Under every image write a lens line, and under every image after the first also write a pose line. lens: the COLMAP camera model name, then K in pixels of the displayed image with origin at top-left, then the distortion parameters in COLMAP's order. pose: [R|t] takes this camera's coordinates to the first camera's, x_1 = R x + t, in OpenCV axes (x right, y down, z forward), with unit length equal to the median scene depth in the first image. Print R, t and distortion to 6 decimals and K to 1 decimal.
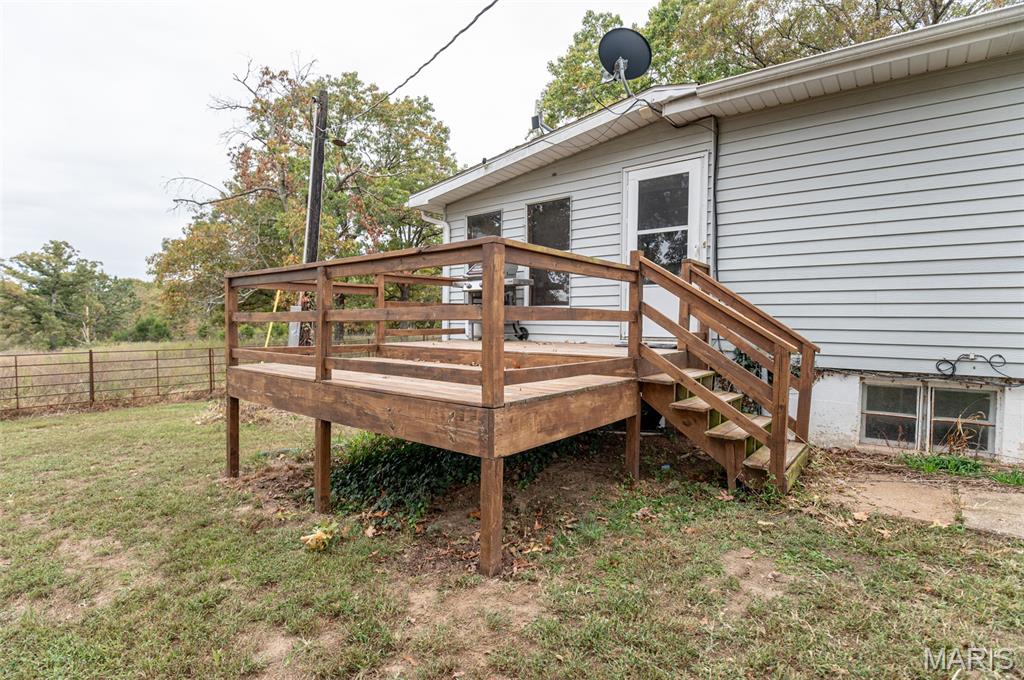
lens RADIAL K [[498.2, 0, 510.0], [0, 498.2, 340.6], [0, 0, 1]] dist [-0.023635, -0.004365]
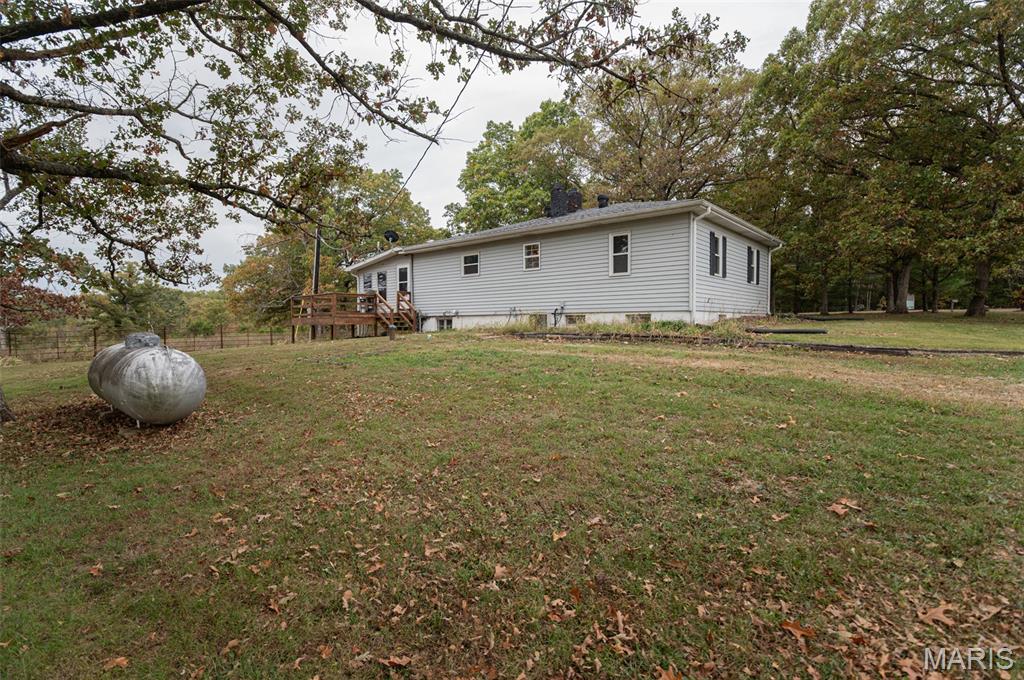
lens RADIAL K [[498.2, 0, 511.7], [0, 498.2, 340.0], [0, 0, 1]] dist [-0.023635, -0.004365]
pose [[0.999209, -0.013308, -0.037460, 0.255585], [0.013041, 0.999888, -0.007374, 0.051733], [0.037554, 0.006880, 0.999271, -0.554424]]
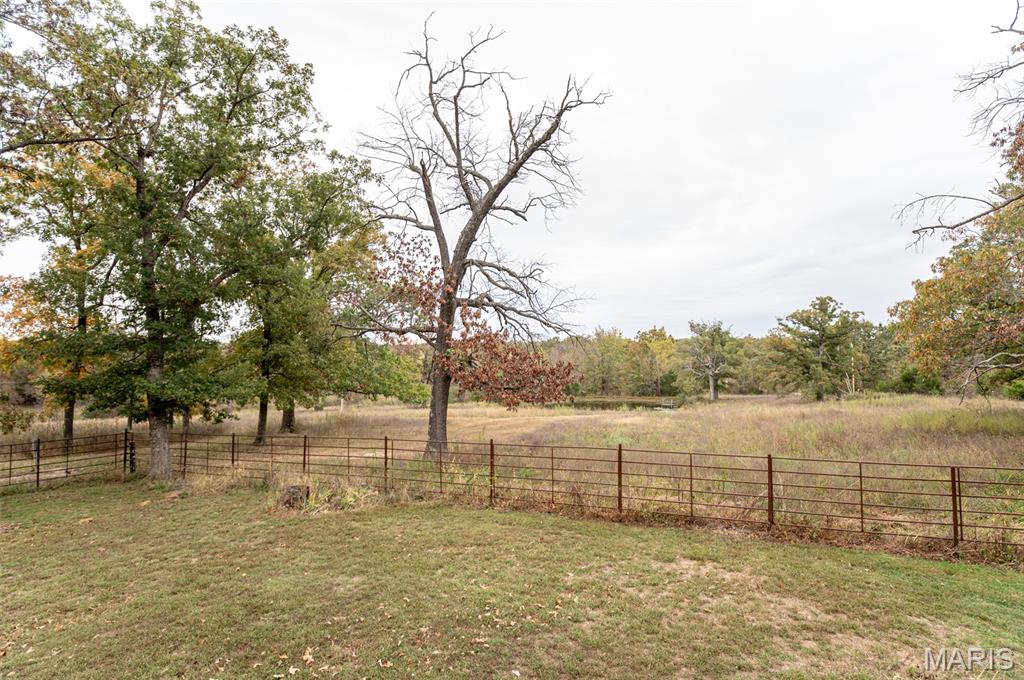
lens RADIAL K [[498.2, 0, 511.7], [0, 498.2, 337.8], [0, 0, 1]] dist [-0.023635, -0.004365]
pose [[0.232478, -0.060218, -0.970736, -0.090377], [-0.029829, 0.997171, -0.069001, -0.043918], [0.972144, 0.044997, 0.230024, 0.195169]]
